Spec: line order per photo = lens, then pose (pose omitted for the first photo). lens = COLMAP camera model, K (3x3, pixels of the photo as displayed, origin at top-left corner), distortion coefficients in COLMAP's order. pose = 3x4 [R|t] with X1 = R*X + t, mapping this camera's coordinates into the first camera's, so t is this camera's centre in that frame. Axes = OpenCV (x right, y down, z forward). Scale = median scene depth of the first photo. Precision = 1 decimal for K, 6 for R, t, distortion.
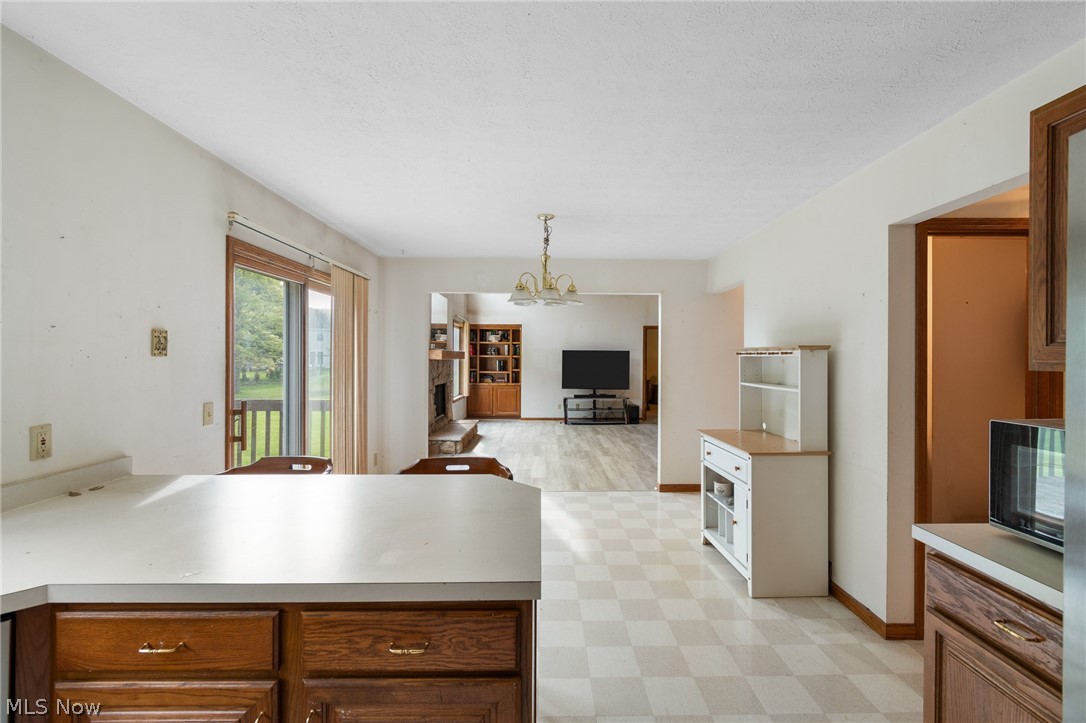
lens RADIAL K [[484.5, 0, 552.5], [0, 484.5, 358.4], [0, 0, 1]] dist [0.001620, -0.003154]
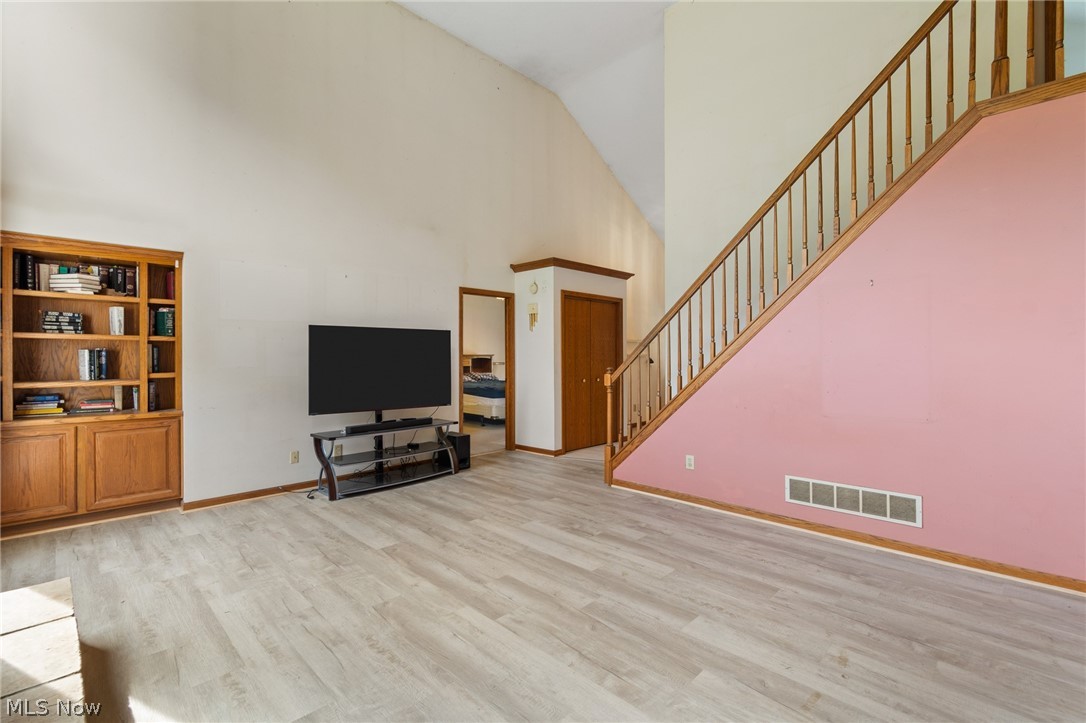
lens RADIAL K [[484.5, 0, 552.5], [0, 484.5, 358.4], [0, 0, 1]] dist [0.001620, -0.003154]
pose [[0.710554, -0.010509, 0.703564, -0.125827], [0.008310, 0.999944, 0.006544, 0.011594], [-0.703593, 0.001197, 0.710602, 0.544486]]
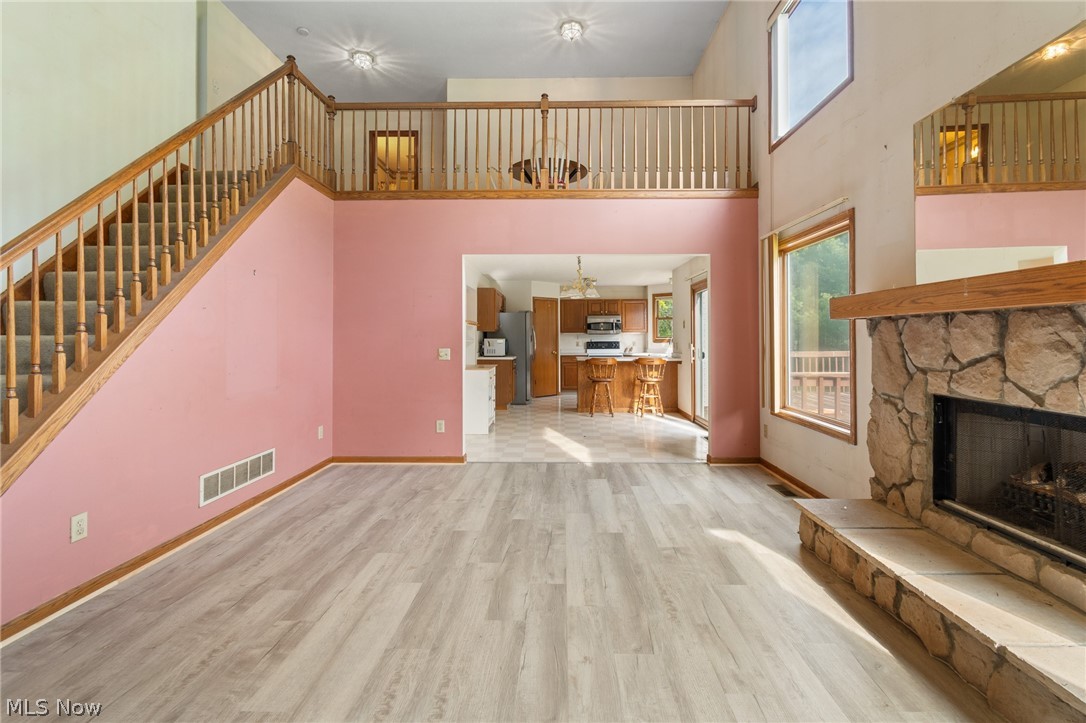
lens RADIAL K [[490.3, 0, 555.2], [0, 490.3, 332.3], [0, 0, 1]] dist [0.001454, -0.000350]
pose [[-0.999469, -0.003233, 0.032414, 0.006205], [-0.003545, 0.999948, -0.009570, 0.012760], [-0.032381, -0.009680, -0.999429, 0.956290]]
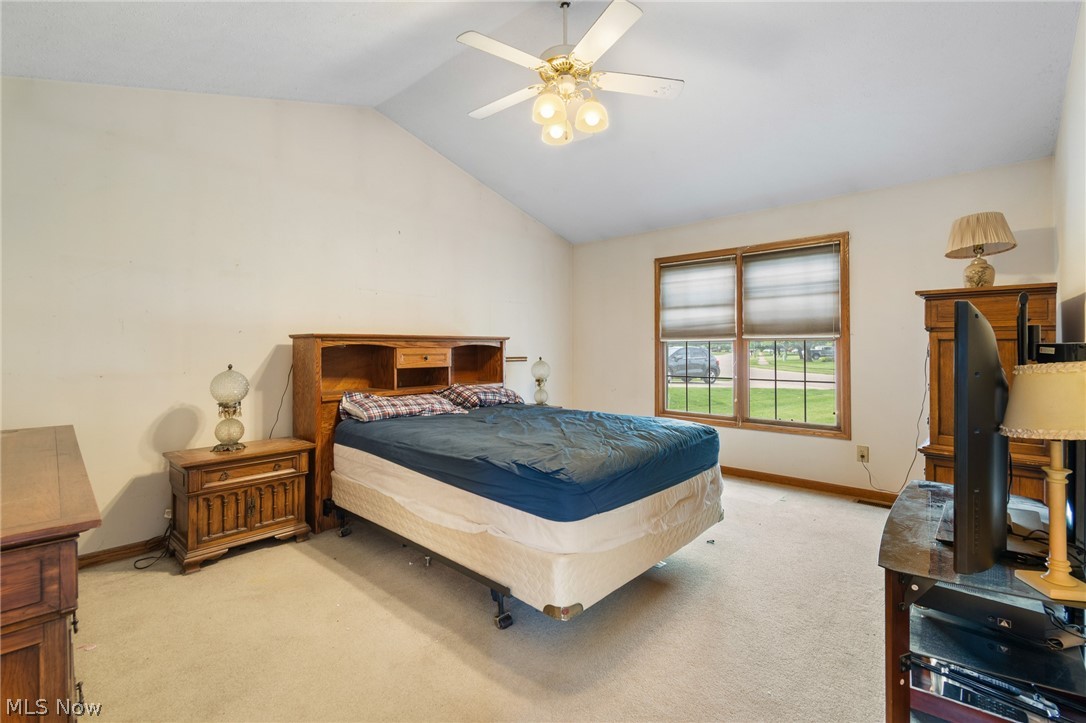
lens RADIAL K [[471.4, 0, 543.7], [0, 471.4, 343.3], [0, 0, 1]] dist [0.000341, -0.000016]
pose [[0.680759, -0.003180, 0.732501, 0.237064], [0.005045, 0.999987, -0.000346, 0.014988], [-0.732490, 0.003931, 0.680766, 1.068558]]
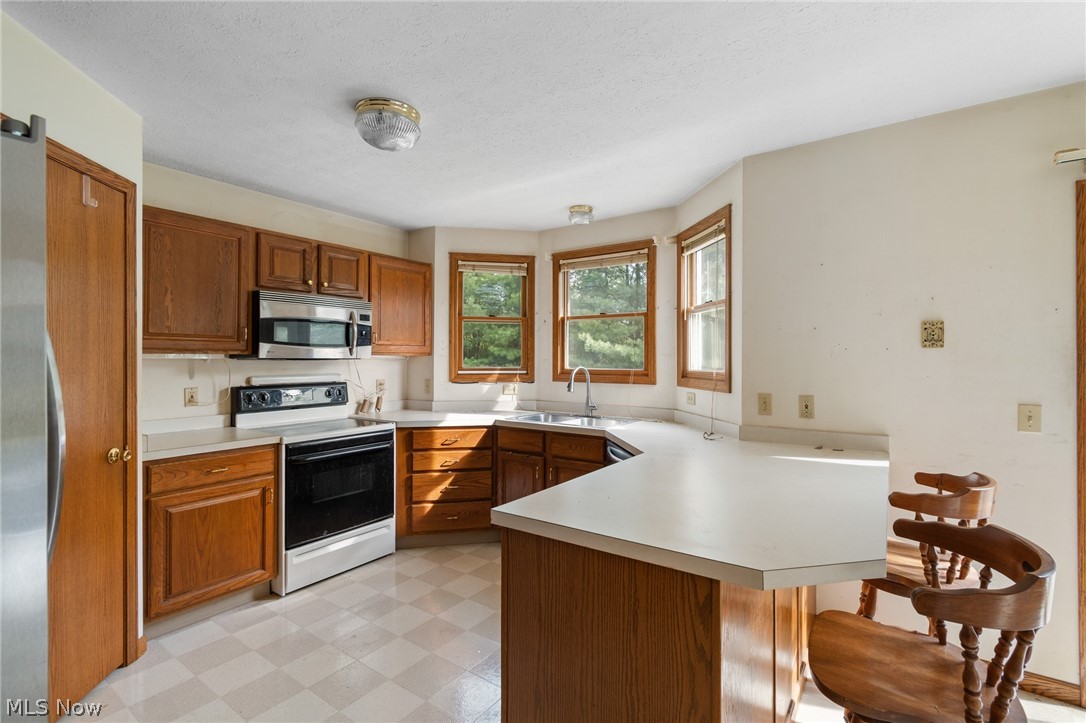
lens RADIAL K [[484.5, 0, 552.5], [0, 484.5, 358.4], [0, 0, 1]] dist [0.001620, -0.003154]
pose [[-0.588646, -0.009455, -0.808336, 0.094826], [-0.008198, 0.999950, -0.005726, 0.006161], [0.808350, 0.003256, -0.588694, 0.194001]]
